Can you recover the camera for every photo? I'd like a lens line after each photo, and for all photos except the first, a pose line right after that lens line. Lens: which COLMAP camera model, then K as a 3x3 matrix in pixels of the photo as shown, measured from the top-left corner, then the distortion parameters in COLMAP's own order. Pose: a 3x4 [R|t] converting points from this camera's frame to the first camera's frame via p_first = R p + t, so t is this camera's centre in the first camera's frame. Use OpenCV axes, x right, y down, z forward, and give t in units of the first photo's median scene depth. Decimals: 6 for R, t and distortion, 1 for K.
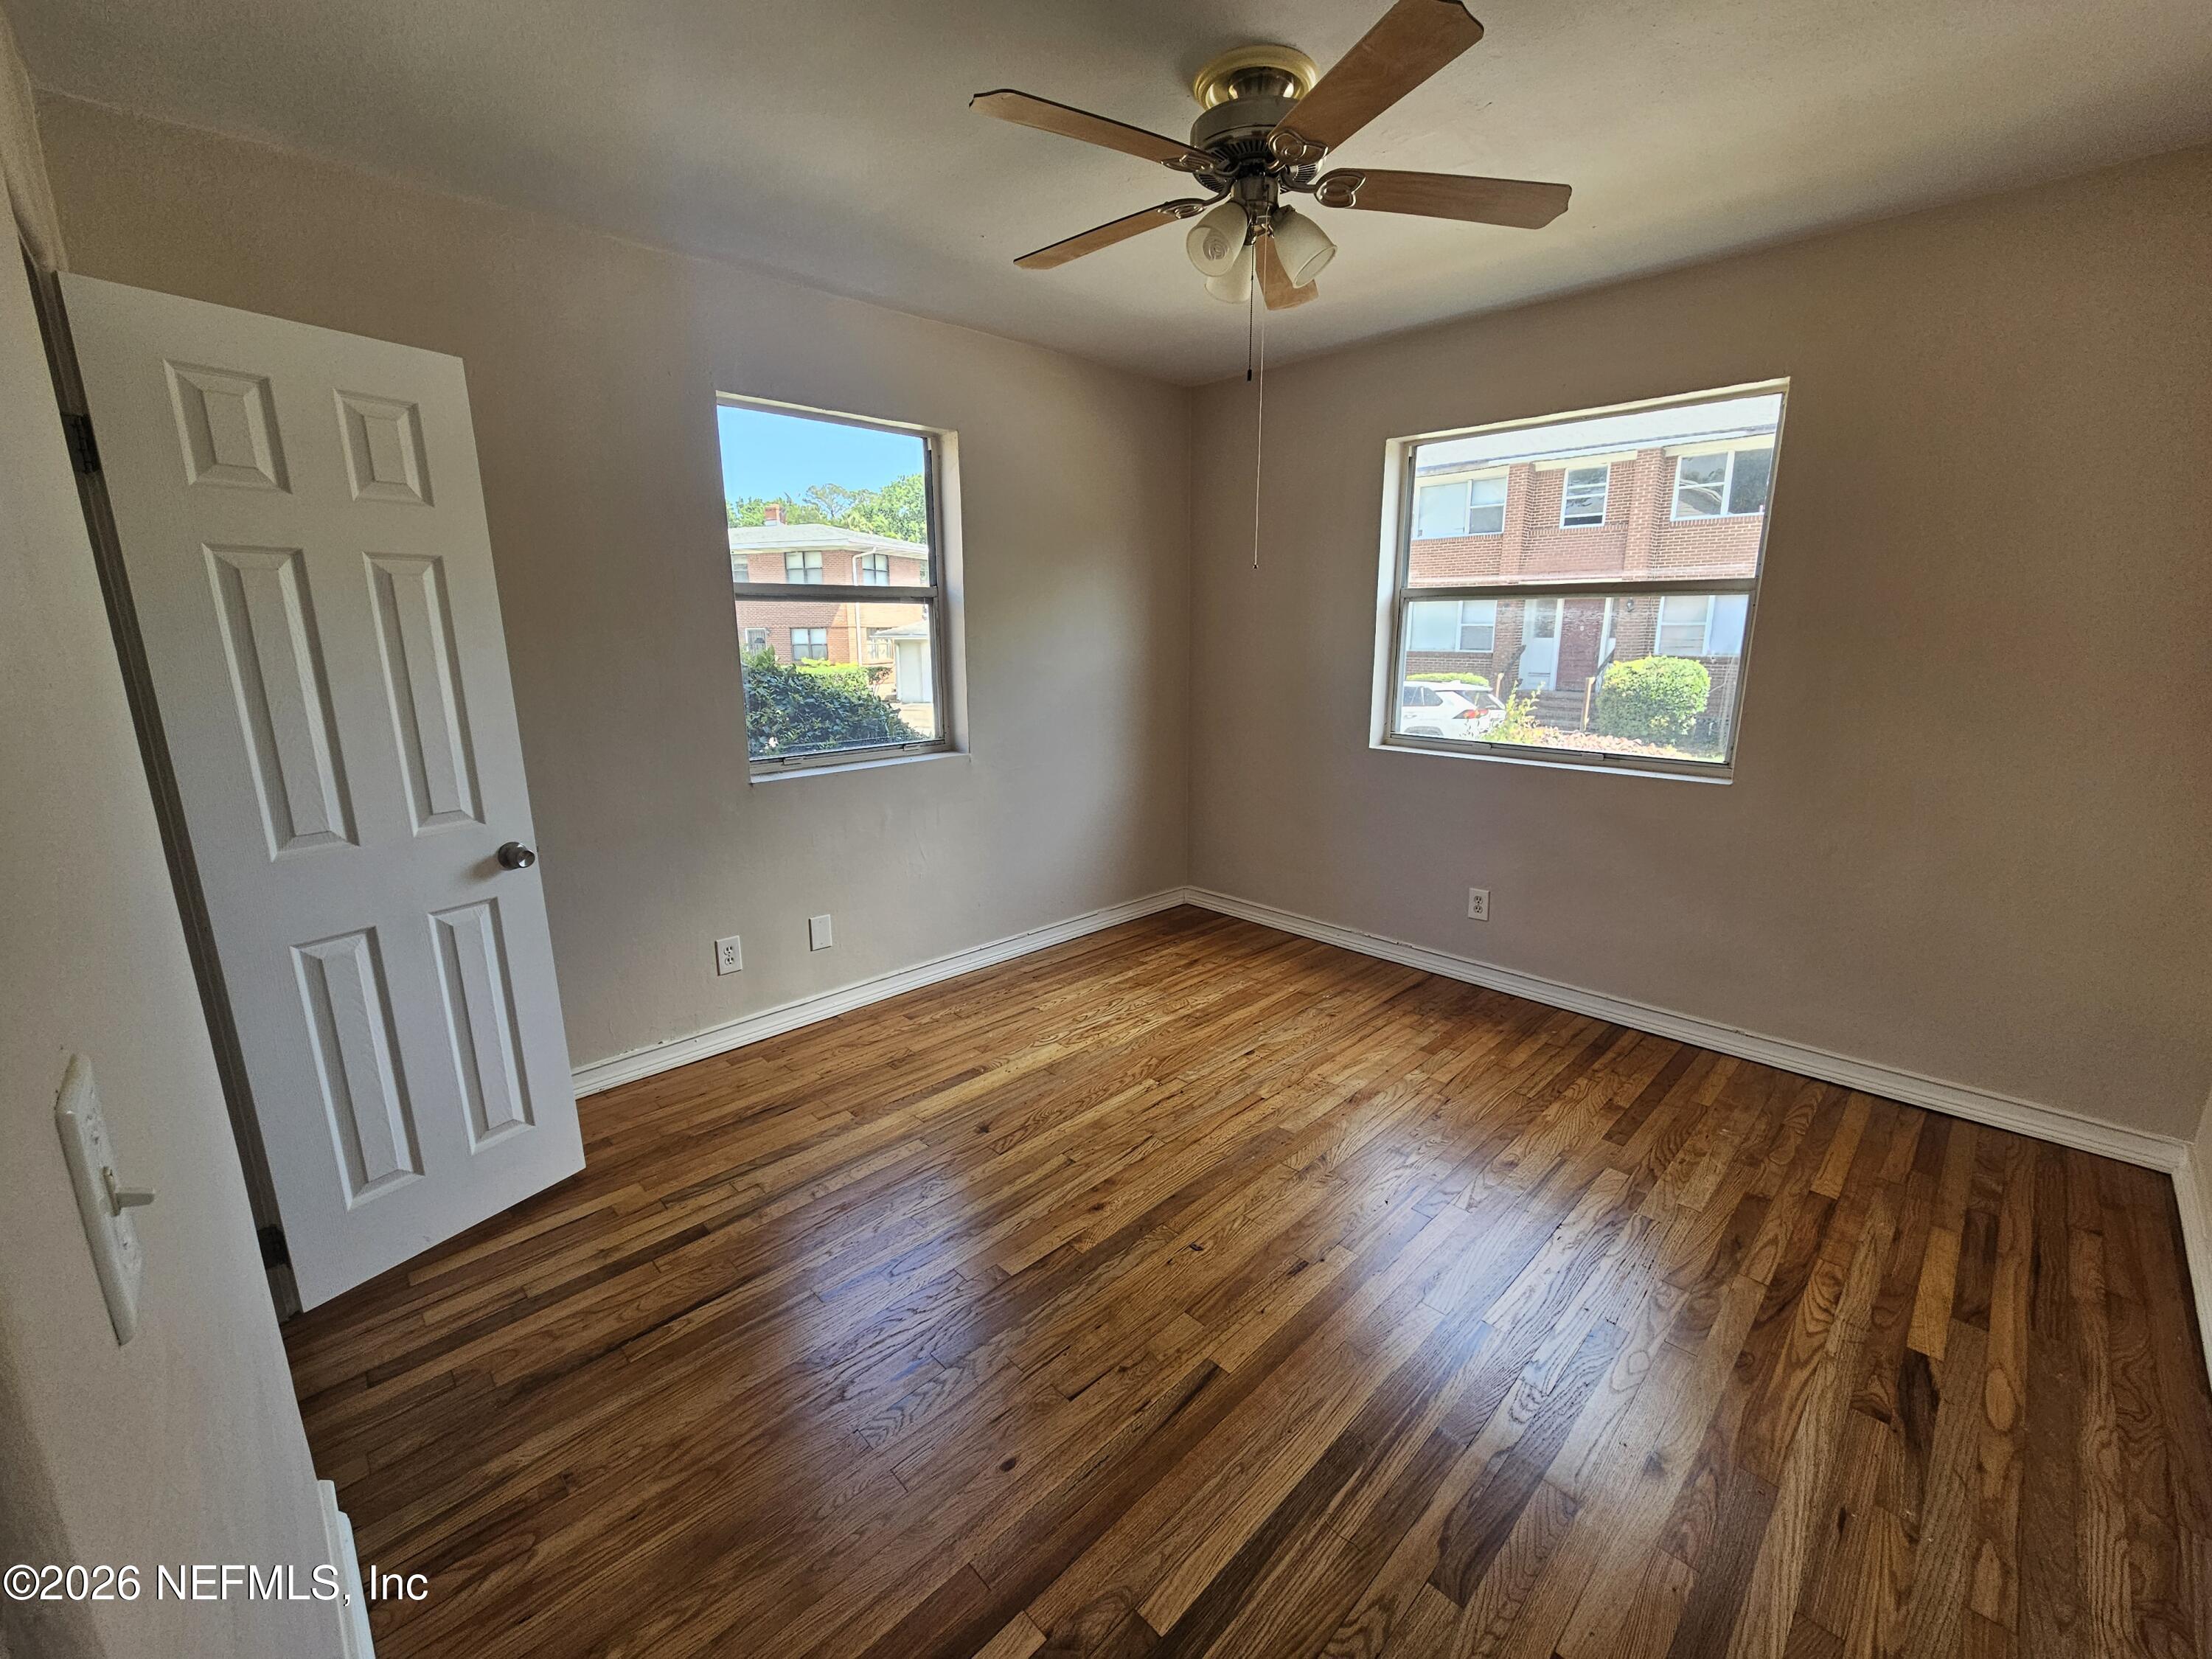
lens RADIAL K [[906.2, 0, 1108.9], [0, 906.2, 843.4], [0, 0, 1]] dist [0.003239, 0.000029]
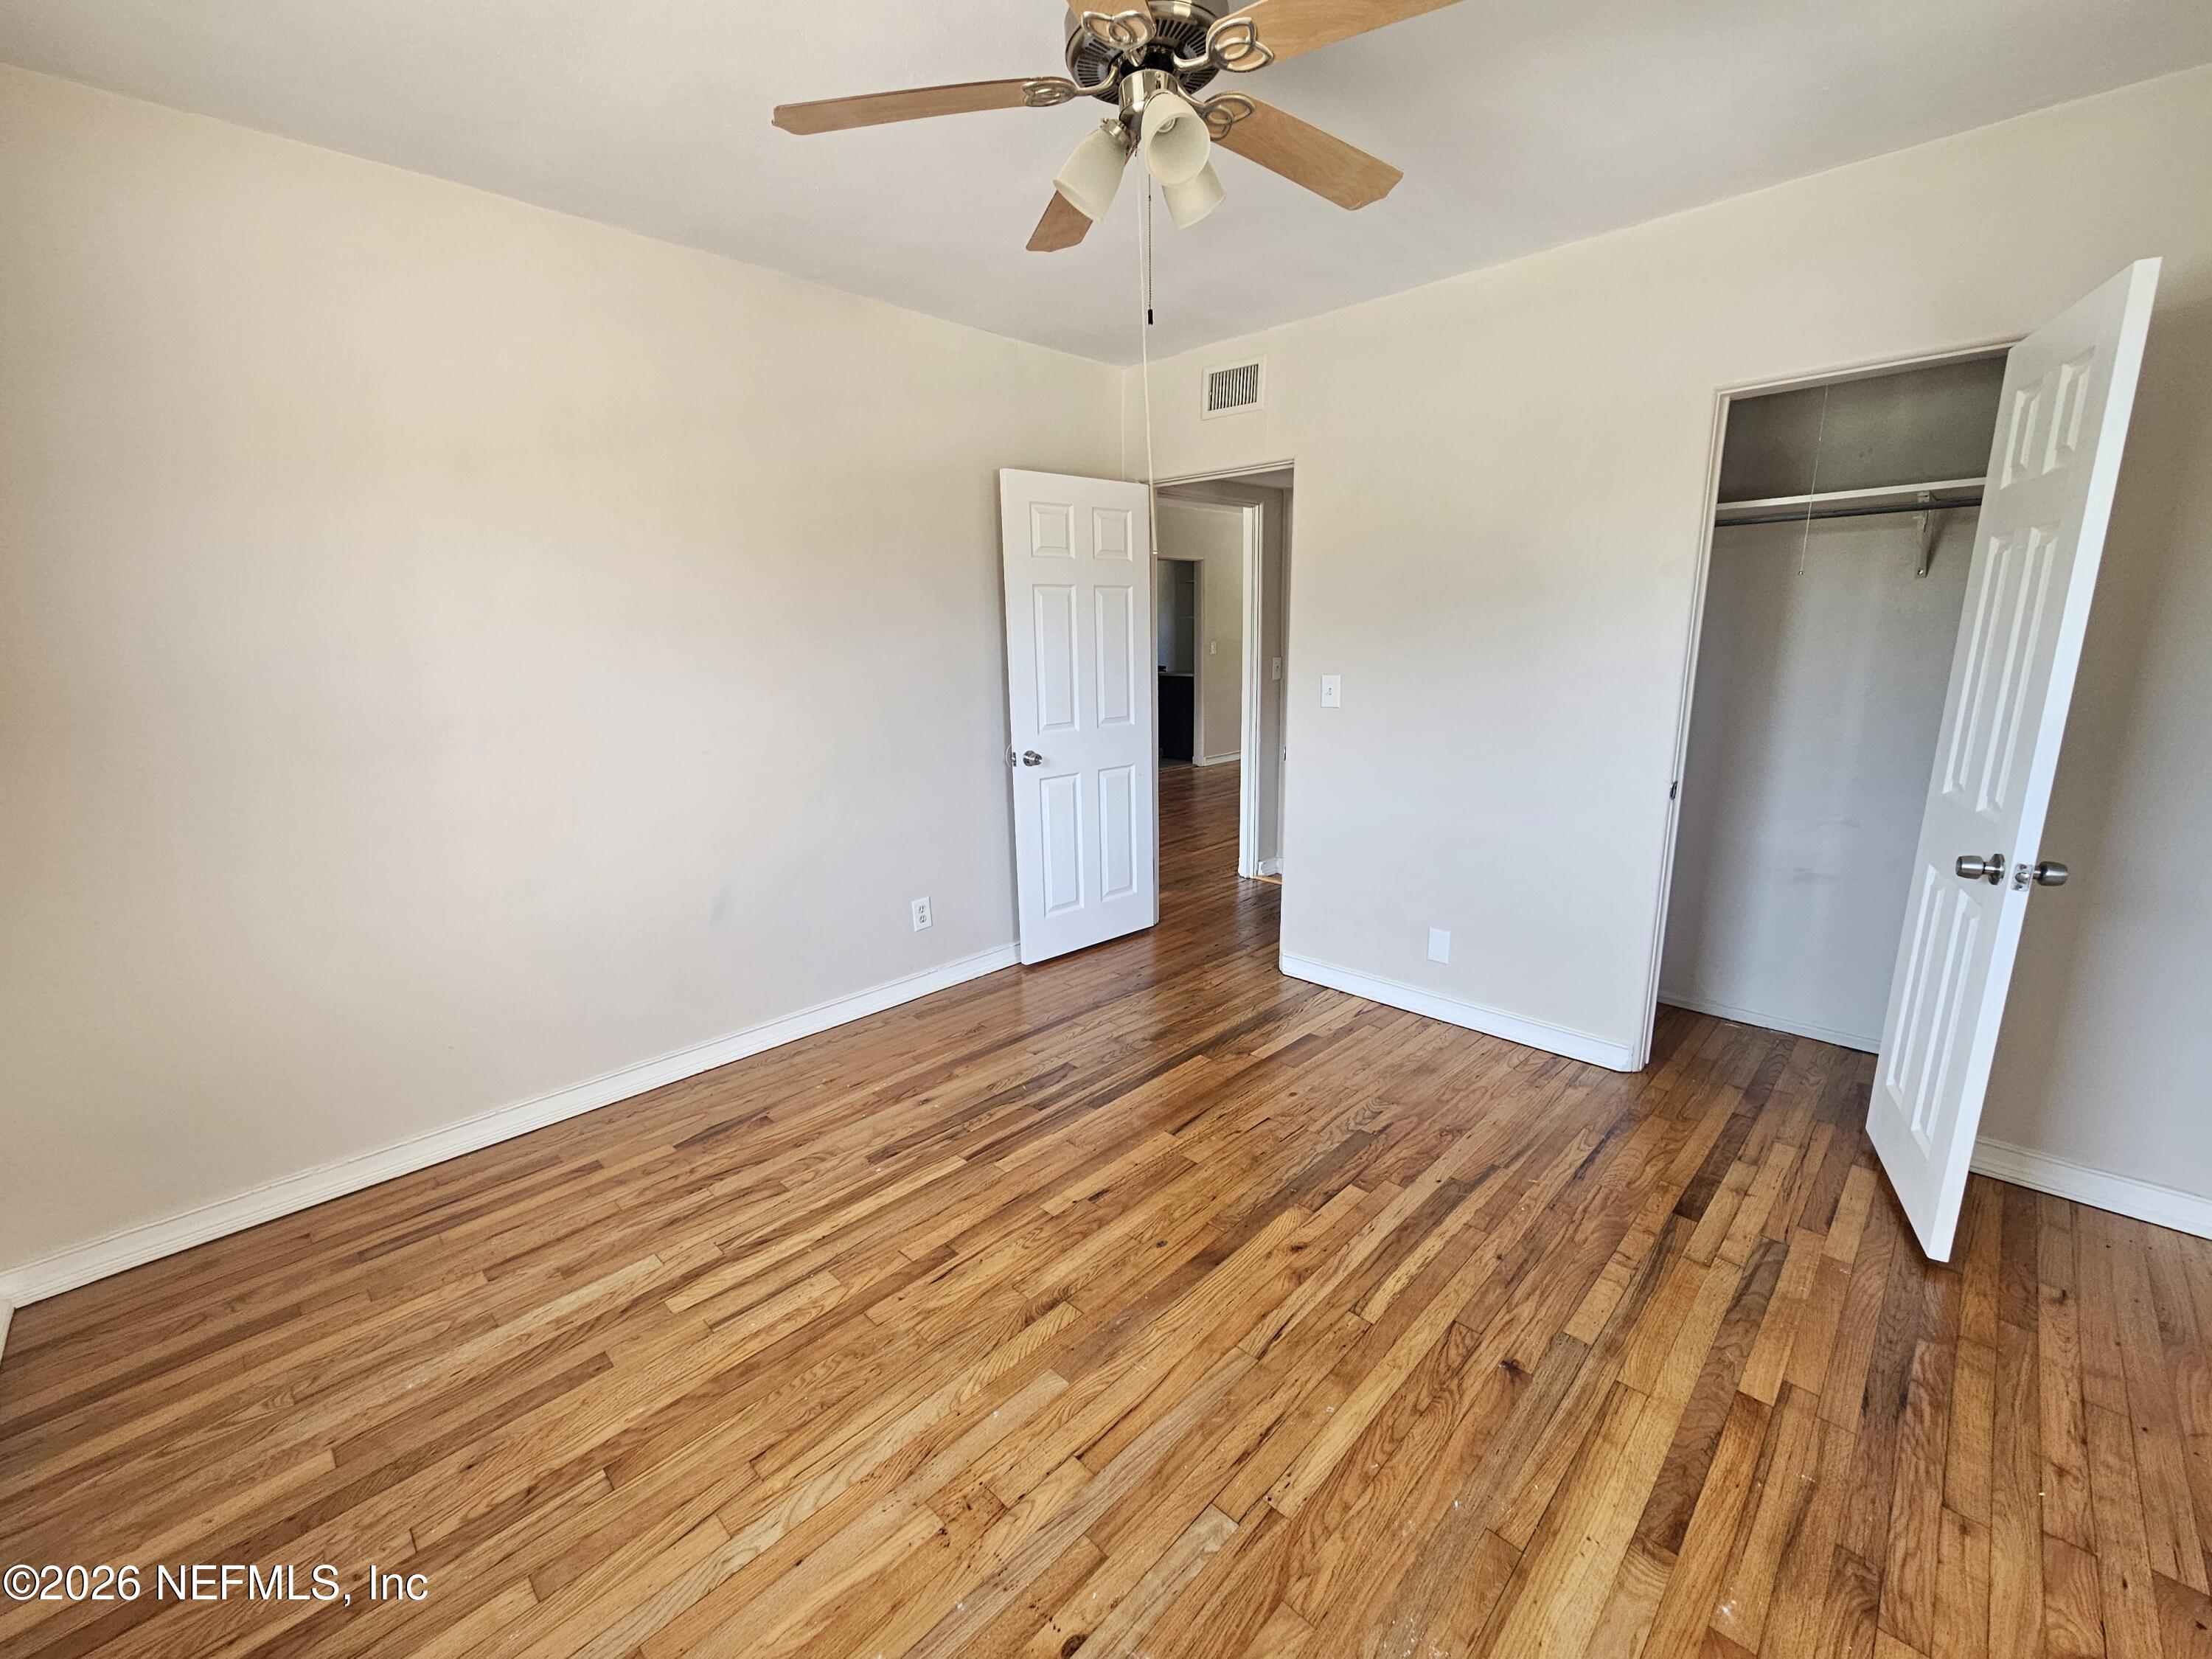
lens RADIAL K [[906.2, 0, 1101.1], [0, 906.2, 825.7], [0, 0, 1]] dist [0.003239, 0.000029]
pose [[-0.999684, 0.022710, -0.010758, 0.184978], [0.015716, 0.899069, 0.437525, -0.384636], [0.019609, 0.437218, -0.899142, 1.609607]]
